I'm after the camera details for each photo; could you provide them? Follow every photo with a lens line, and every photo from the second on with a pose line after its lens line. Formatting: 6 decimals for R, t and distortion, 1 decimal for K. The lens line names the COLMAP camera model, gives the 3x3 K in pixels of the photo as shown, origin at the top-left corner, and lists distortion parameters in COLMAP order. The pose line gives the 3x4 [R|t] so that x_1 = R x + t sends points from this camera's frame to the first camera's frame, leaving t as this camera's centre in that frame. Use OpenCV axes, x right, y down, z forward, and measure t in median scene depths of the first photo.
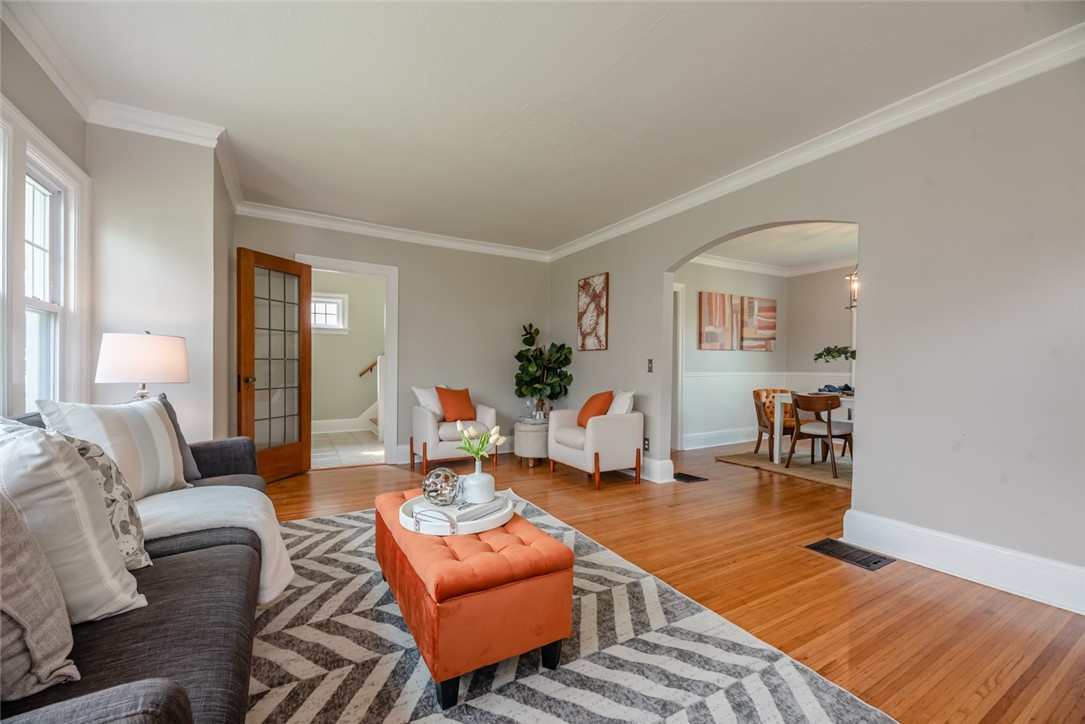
lens RADIAL K [[435.1, 0, 536.1], [0, 435.1, 362.1], [0, 0, 1]] dist [-0.000329, -0.000296]
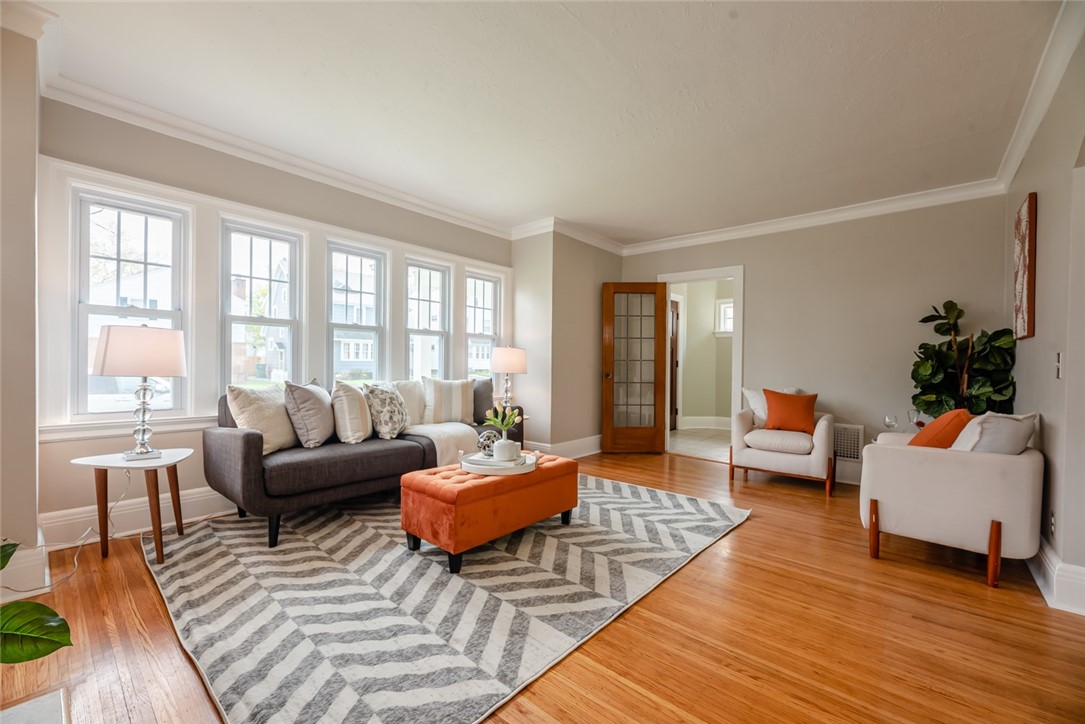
lens RADIAL K [[435.1, 0, 536.1], [0, 435.1, 362.1], [0, 0, 1]] dist [-0.000329, -0.000296]
pose [[0.327321, -0.005929, -0.944895, 0.554903], [0.001721, 0.999982, -0.005678, 0.006120], [0.944912, 0.000232, 0.327325, 0.294250]]
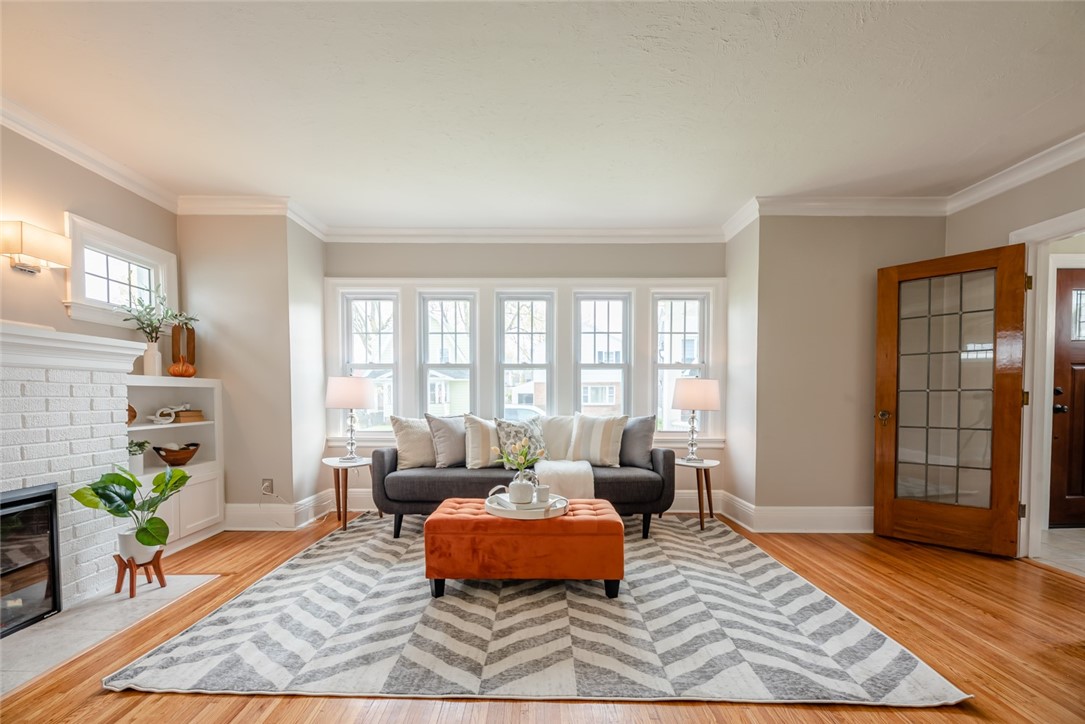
lens RADIAL K [[447.3, 0, 541.0], [0, 447.3, 414.7], [0, 0, 1]] dist [-0.016639, 0.000010]
pose [[-0.488673, 0.018798, -0.872265, 0.442462], [0.005727, 0.999815, 0.018338, 0.019219], [0.872448, 0.003966, -0.488690, 0.768839]]
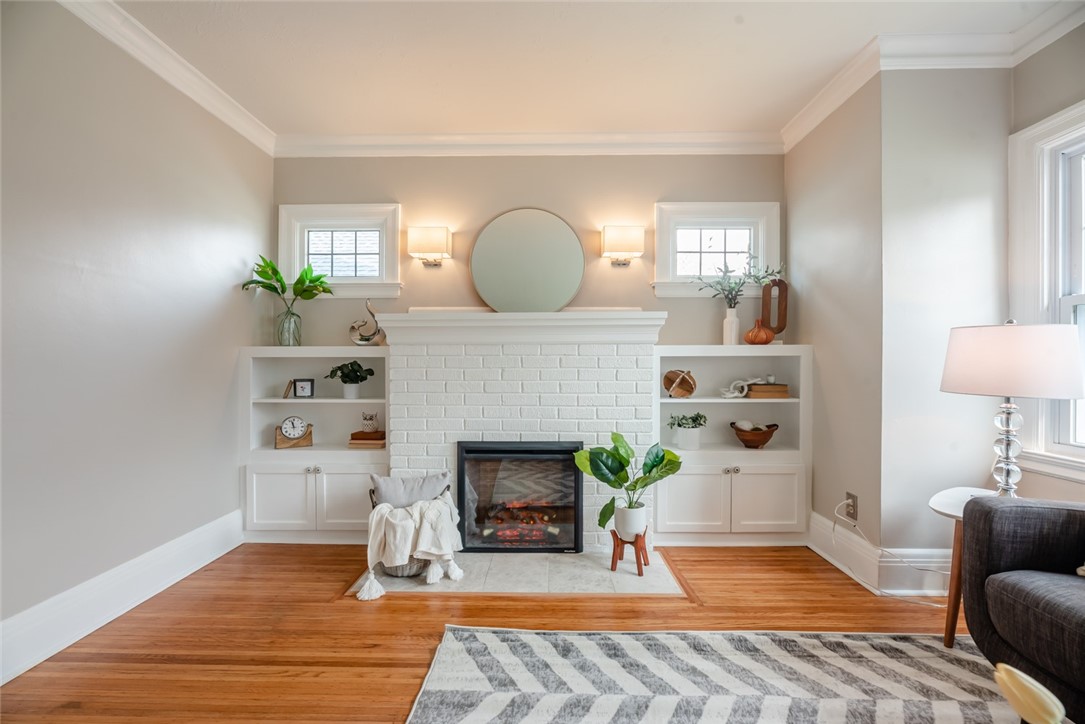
lens RADIAL K [[446.3, 0, 539.5], [0, 446.3, 367.0], [0, 0, 1]] dist [-0.000791, -0.000269]
pose [[-0.857485, -0.017226, 0.514220, 0.005255], [-0.020458, 0.999791, -0.000622, 0.004193], [-0.514102, -0.011053, -0.857658, 0.575090]]
